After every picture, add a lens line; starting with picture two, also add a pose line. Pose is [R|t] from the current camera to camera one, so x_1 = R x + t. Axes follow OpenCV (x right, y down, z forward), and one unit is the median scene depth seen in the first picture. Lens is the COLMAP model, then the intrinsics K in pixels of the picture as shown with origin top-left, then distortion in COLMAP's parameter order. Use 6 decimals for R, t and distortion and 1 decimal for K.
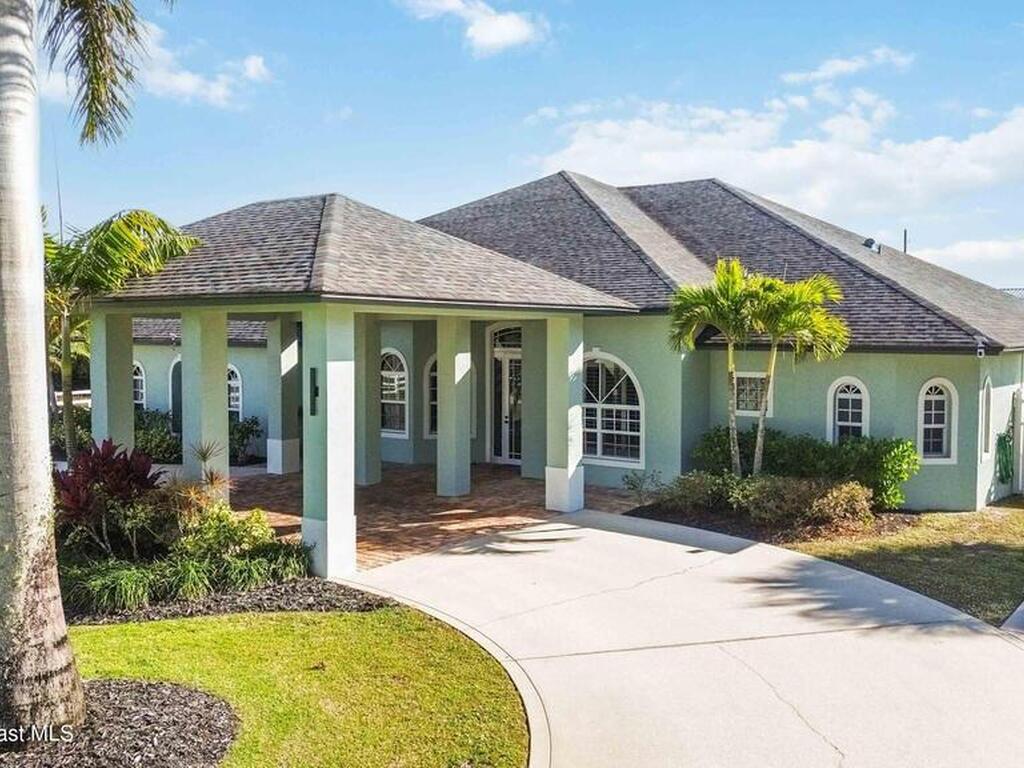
lens RADIAL K [[969.6, 0, 512.0], [0, 969.6, 384.0], [0, 0, 1]] dist [0.160405, -0.261875]
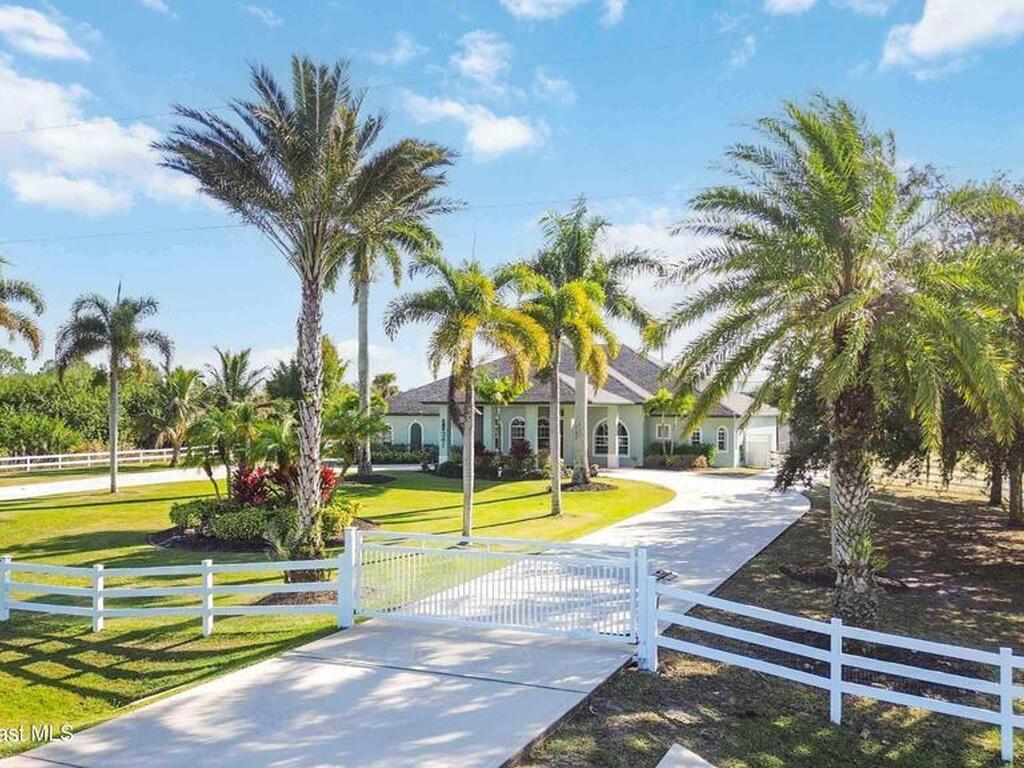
lens RADIAL K [[969.6, 0, 512.0], [0, 969.6, 384.0], [0, 0, 1]] dist [0.160405, -0.261875]
pose [[0.972033, 0.001885, 0.234838, -0.980737], [0.013430, 0.997885, -0.063600, 0.053010], [-0.234462, 0.064975, 0.969952, -1.928532]]
